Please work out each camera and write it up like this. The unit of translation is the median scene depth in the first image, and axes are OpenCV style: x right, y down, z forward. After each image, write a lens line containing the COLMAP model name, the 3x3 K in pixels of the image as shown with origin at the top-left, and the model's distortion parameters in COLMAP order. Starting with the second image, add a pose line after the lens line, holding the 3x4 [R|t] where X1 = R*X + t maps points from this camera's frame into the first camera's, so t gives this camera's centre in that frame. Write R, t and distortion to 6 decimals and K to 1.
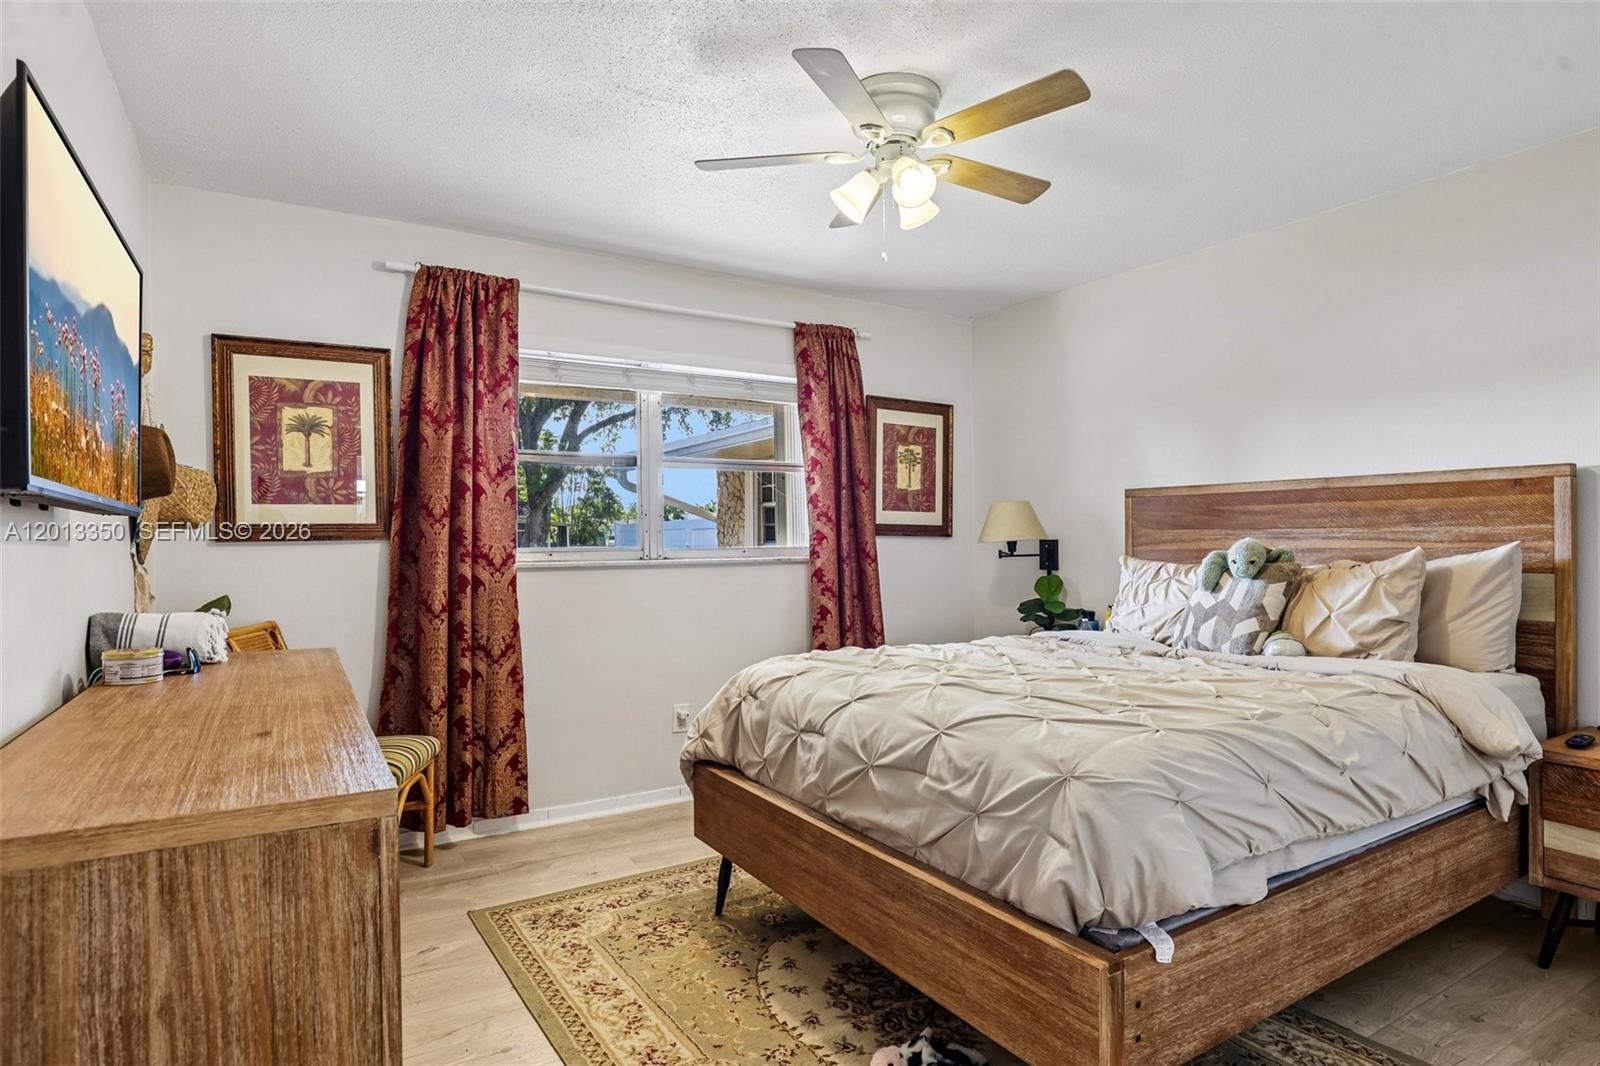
lens RADIAL K [[845.6, 0, 810.4], [0, 845.6, 540.5], [0, 0, 1]] dist [-0.013383, 0.001540]
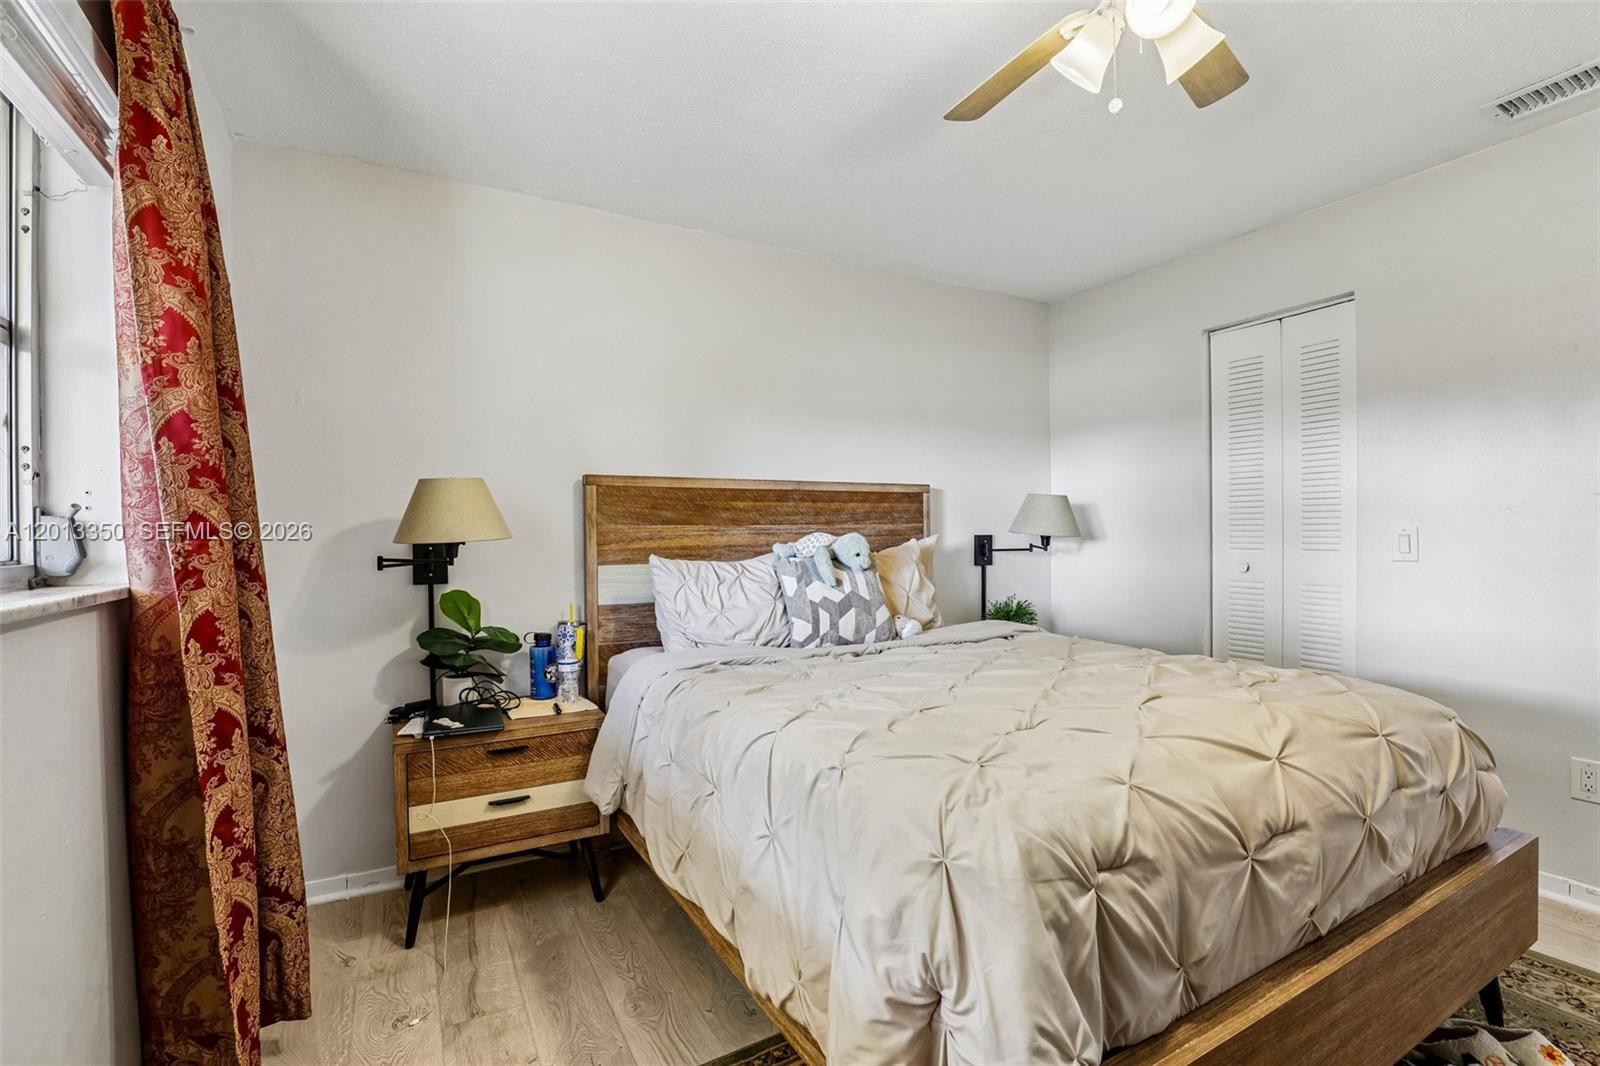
lens RADIAL K [[734.0, 0, 812.1], [0, 734.0, 538.5], [0, 0, 1]] dist [-0.035509, 0.008849]
pose [[0.051498, -0.001150, 0.998672, -0.383673], [0.012943, 0.999916, 0.000484, 0.003544], [-0.998589, 0.012900, 0.051508, 0.931560]]
